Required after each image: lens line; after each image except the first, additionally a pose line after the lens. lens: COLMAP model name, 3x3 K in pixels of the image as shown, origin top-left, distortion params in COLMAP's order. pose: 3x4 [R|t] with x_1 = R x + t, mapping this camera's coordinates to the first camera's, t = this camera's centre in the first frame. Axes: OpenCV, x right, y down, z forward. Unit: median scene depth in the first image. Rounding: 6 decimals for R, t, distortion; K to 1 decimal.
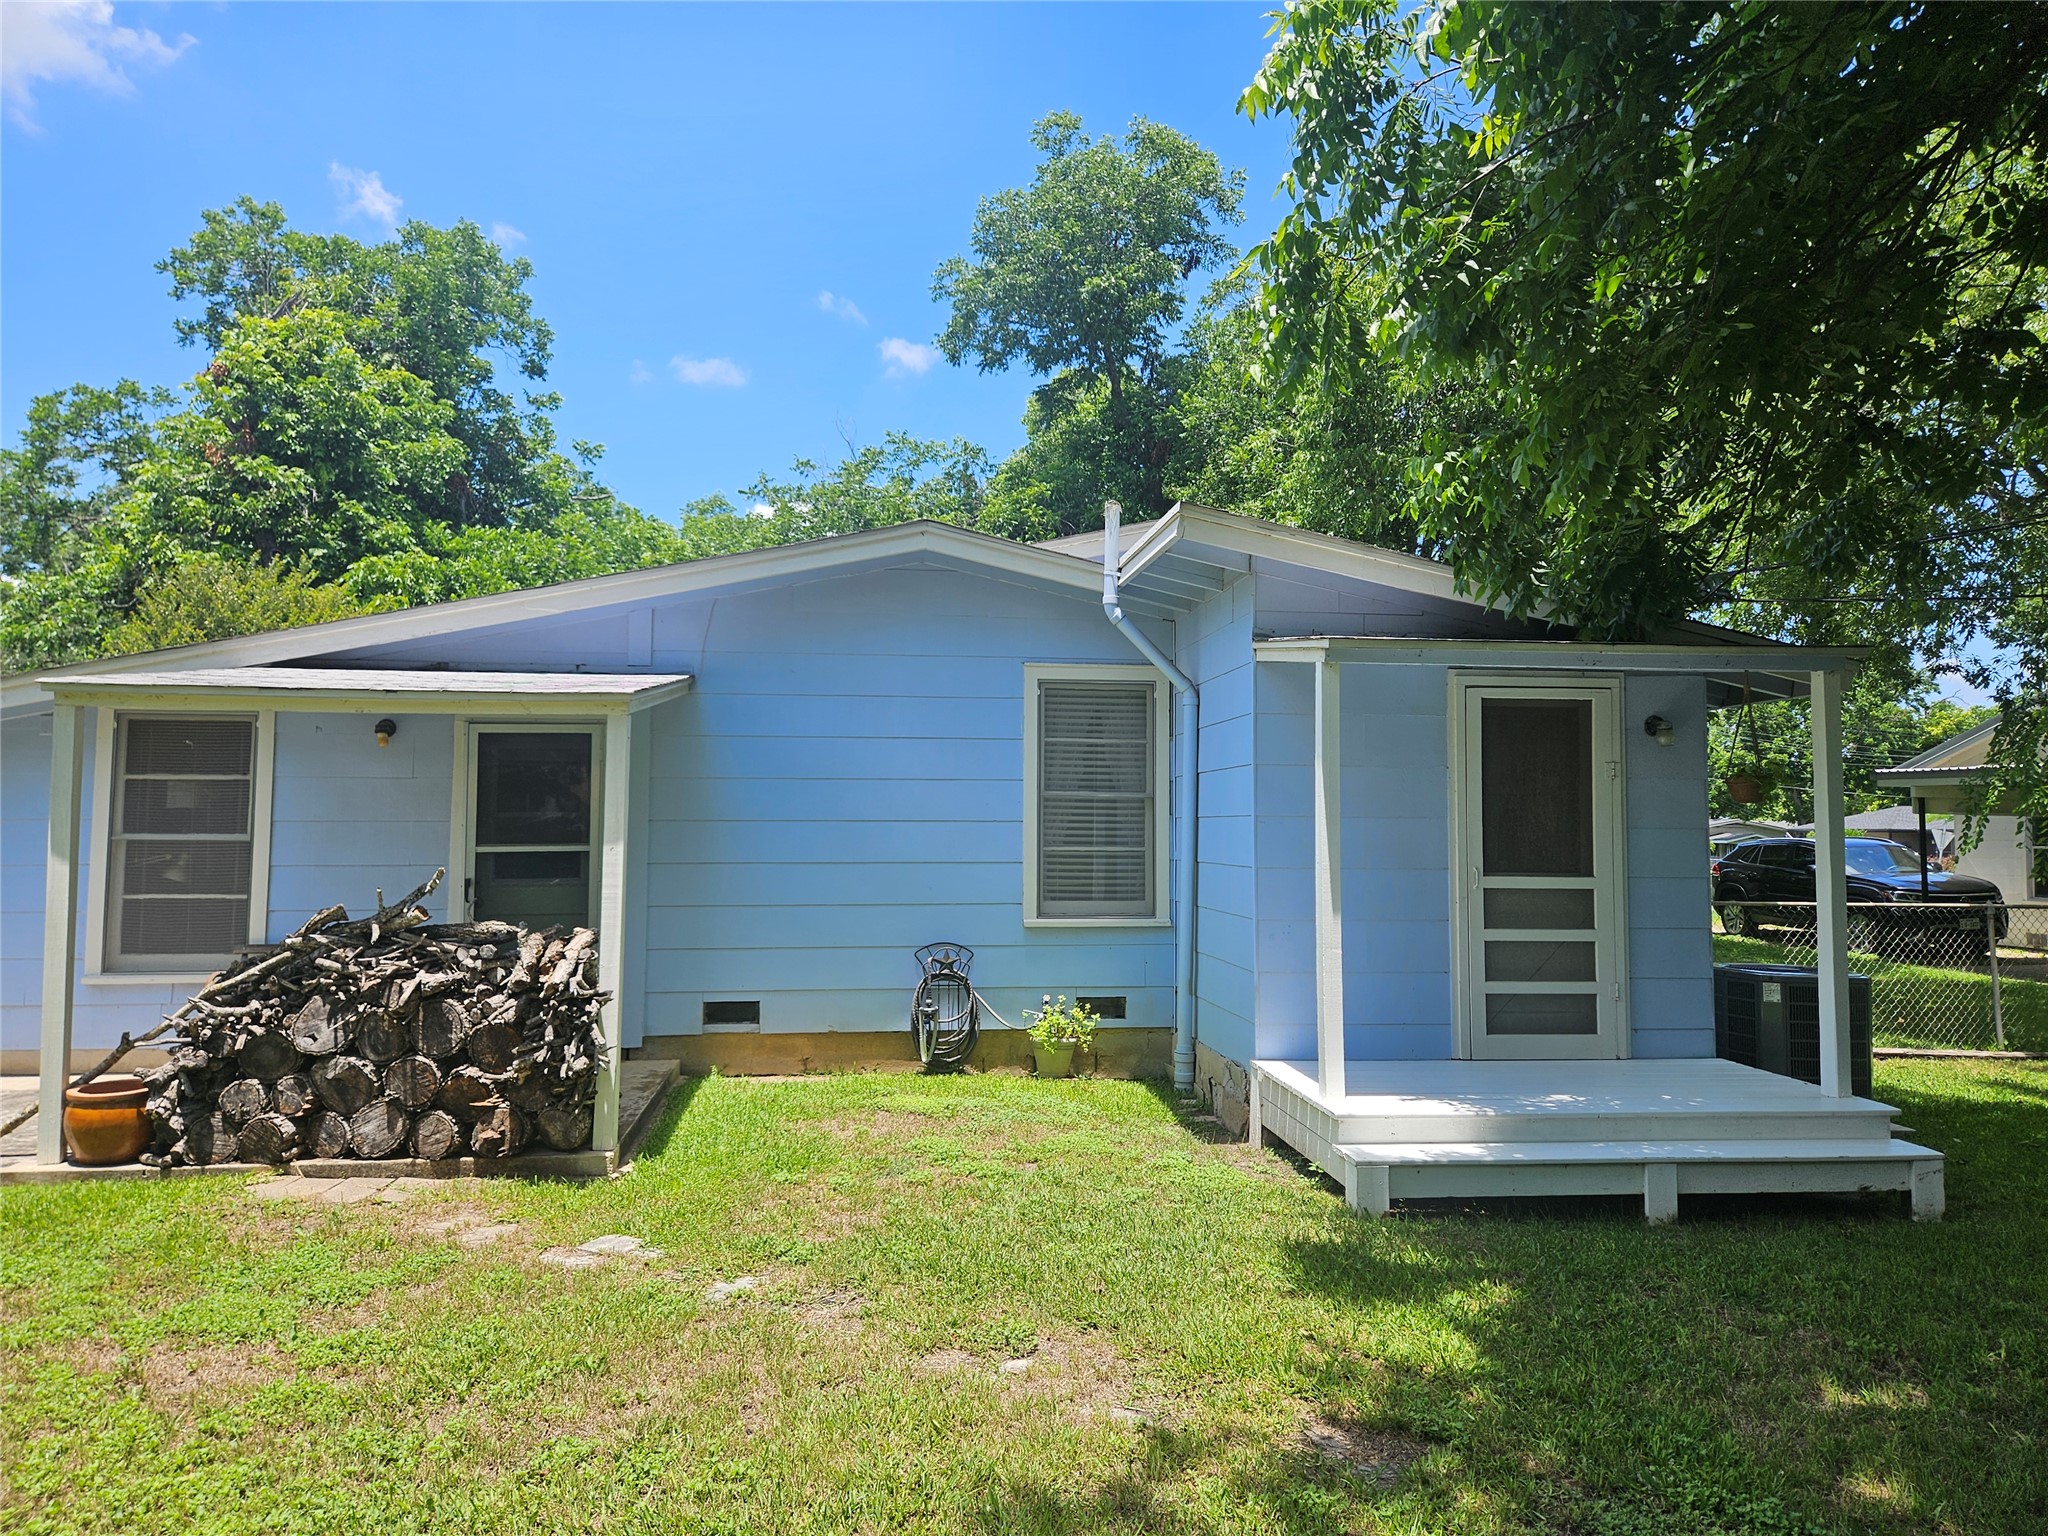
lens RADIAL K [[1367.7, 0, 1035.1], [0, 1367.7, 760.5], [0, 0, 1]] dist [0.060191, -0.038453]
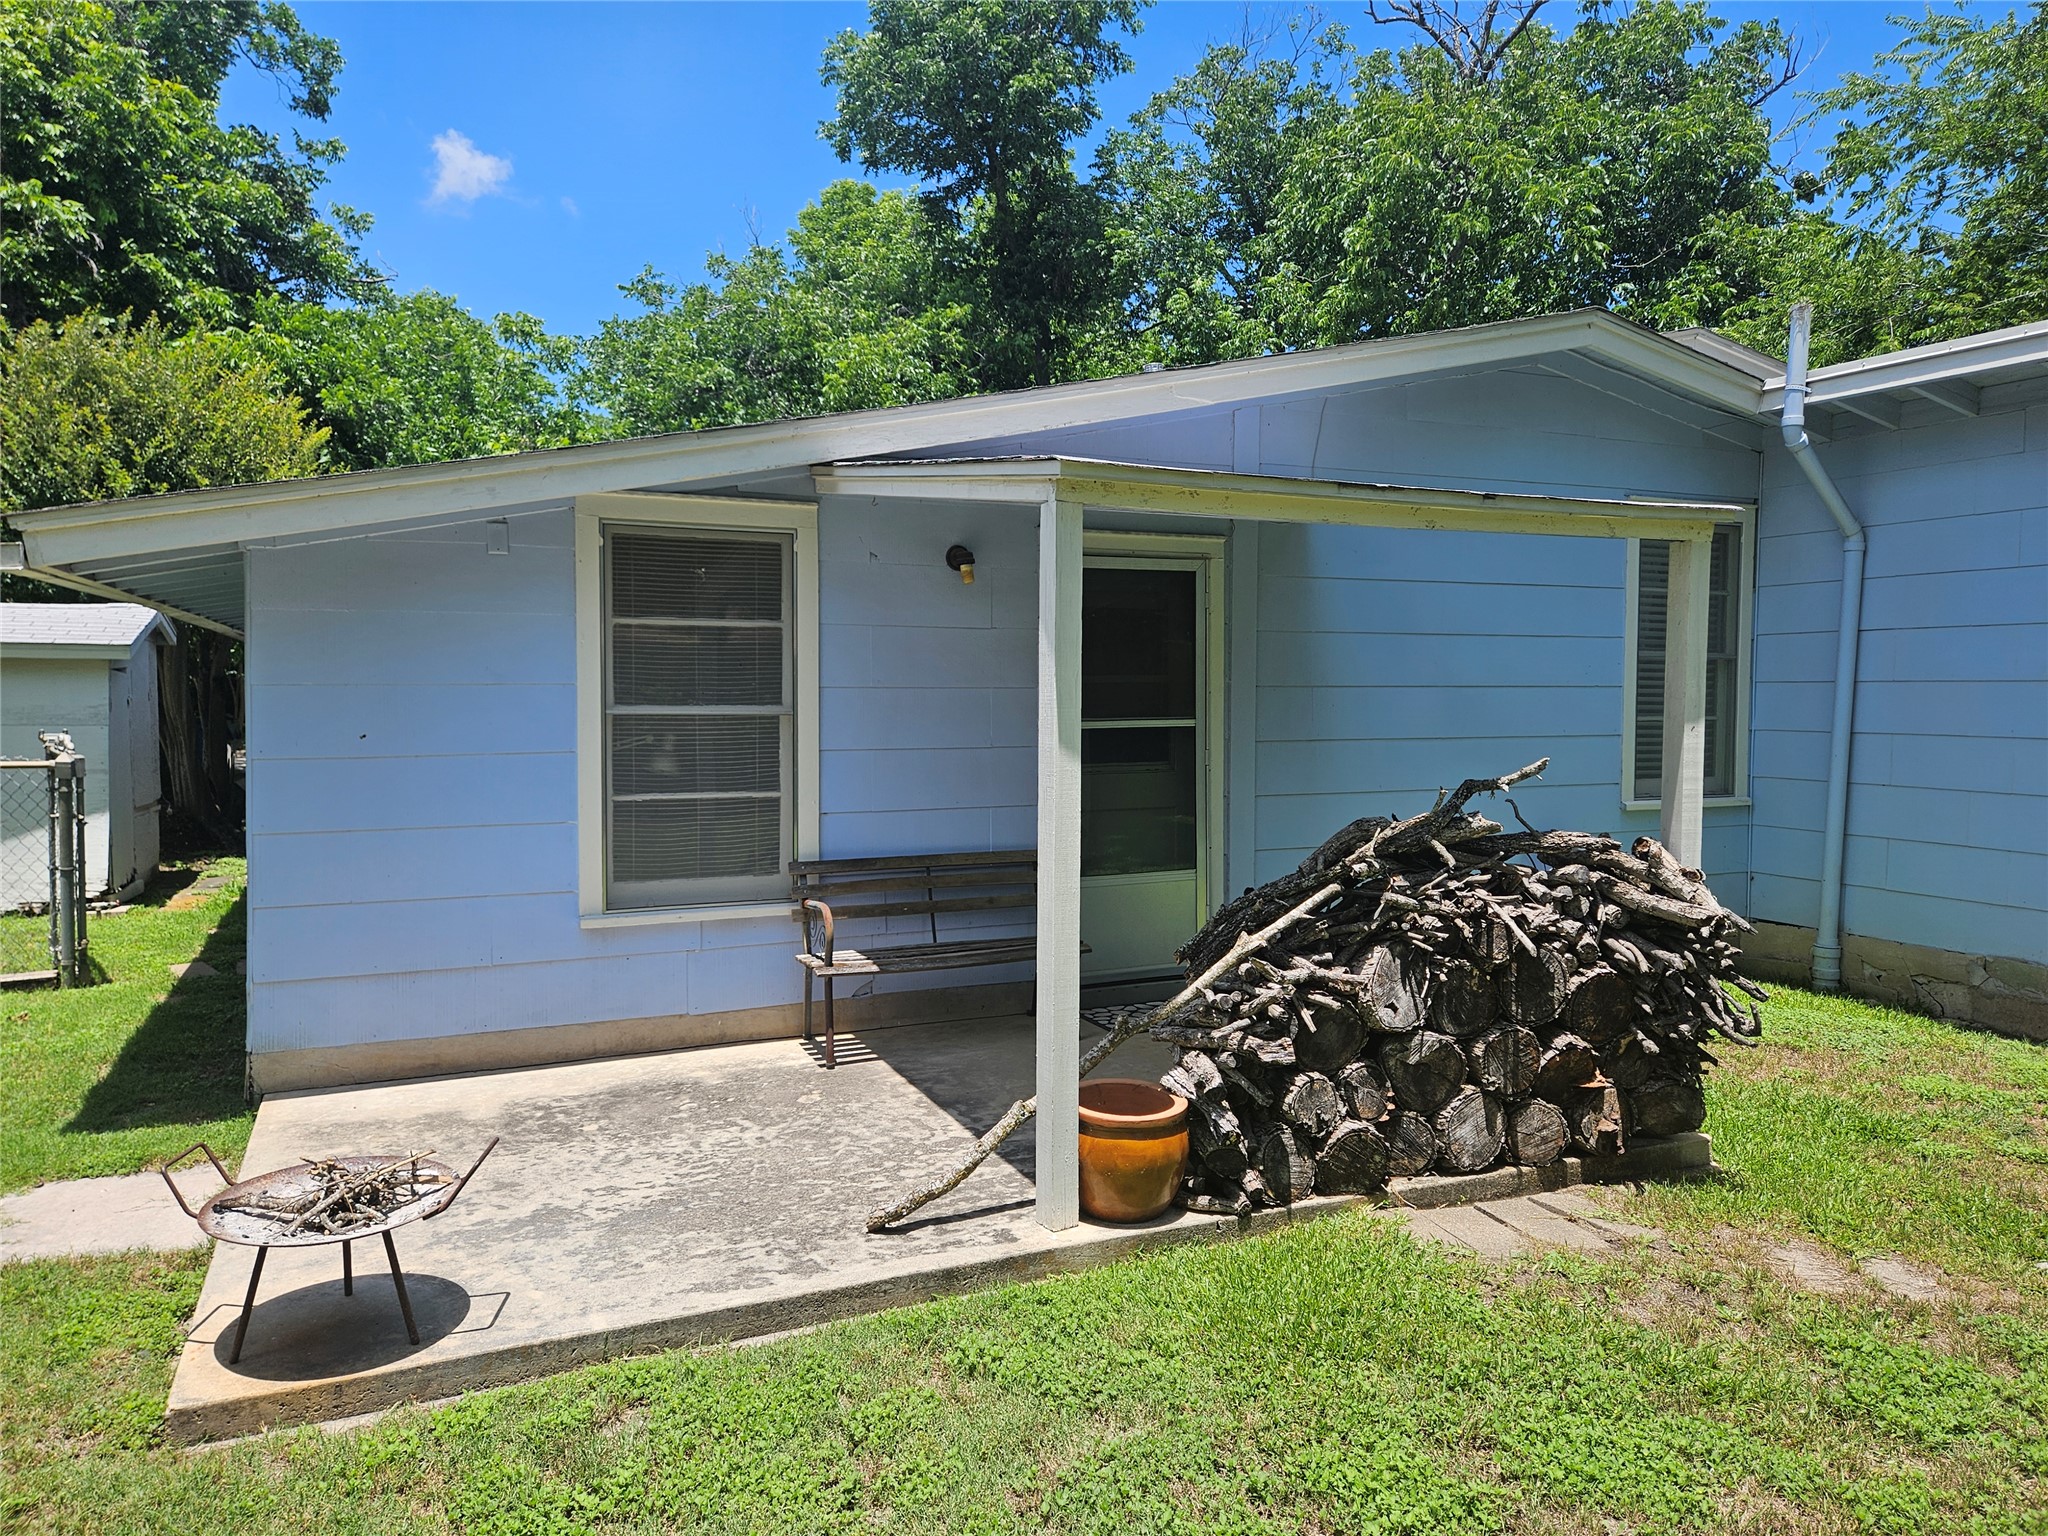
lens RADIAL K [[1367.7, 0, 1035.1], [0, 1367.7, 760.5], [0, 0, 1]] dist [0.060191, -0.038453]
pose [[0.960722, -0.017176, 0.276982, -0.867360], [-0.011441, 0.994783, 0.101374, 0.012345], [-0.277278, -0.100561, 0.955513, 0.411869]]
